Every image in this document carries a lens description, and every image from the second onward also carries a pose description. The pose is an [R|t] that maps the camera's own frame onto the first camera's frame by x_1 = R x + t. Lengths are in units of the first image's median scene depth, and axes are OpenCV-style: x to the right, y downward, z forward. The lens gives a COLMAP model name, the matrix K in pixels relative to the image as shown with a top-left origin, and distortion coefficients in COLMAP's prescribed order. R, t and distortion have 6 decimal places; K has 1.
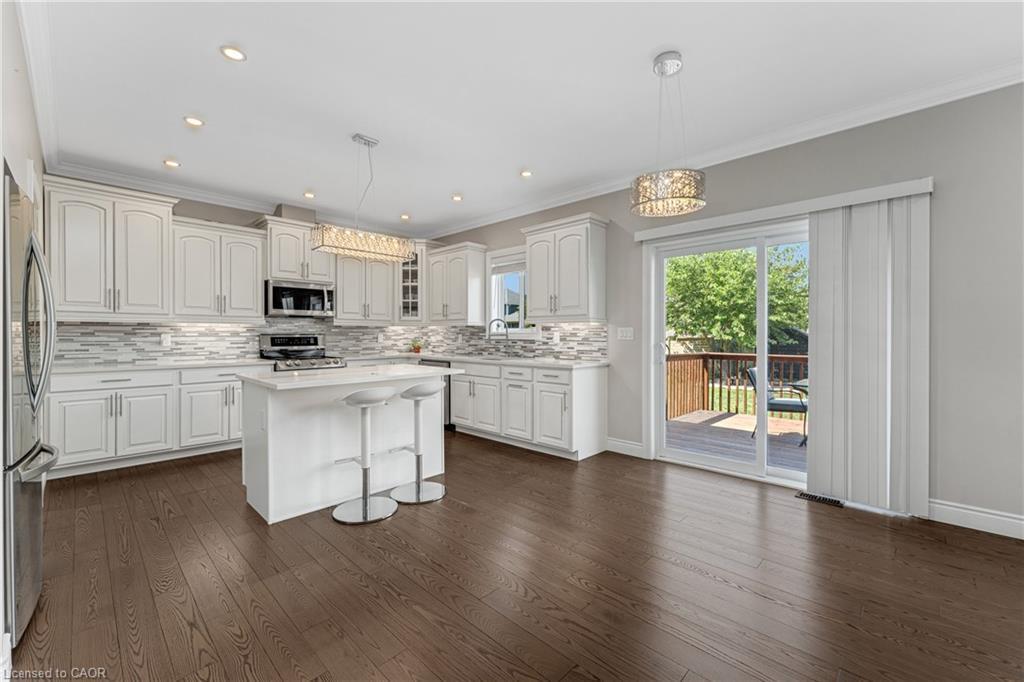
lens RADIAL K [[416.4, 0, 509.3], [0, 416.4, 336.9], [0, 0, 1]] dist [0.004268, 0.000157]
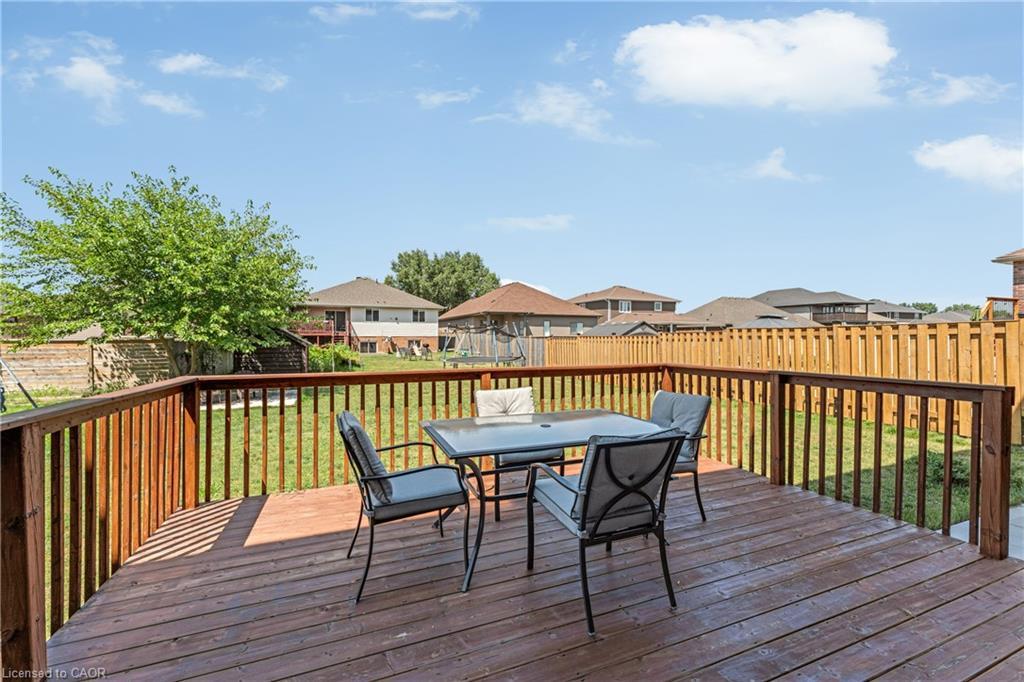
lens RADIAL K [[416.4, 0, 520.2], [0, 416.4, 331.7], [0, 0, 1]] dist [0.004268, 0.000157]
pose [[0.398191, 0.009012, 0.917258, 0.301792], [0.003340, 0.999931, -0.011274, -0.001290], [-0.917297, 0.007553, 0.398133, 0.741592]]
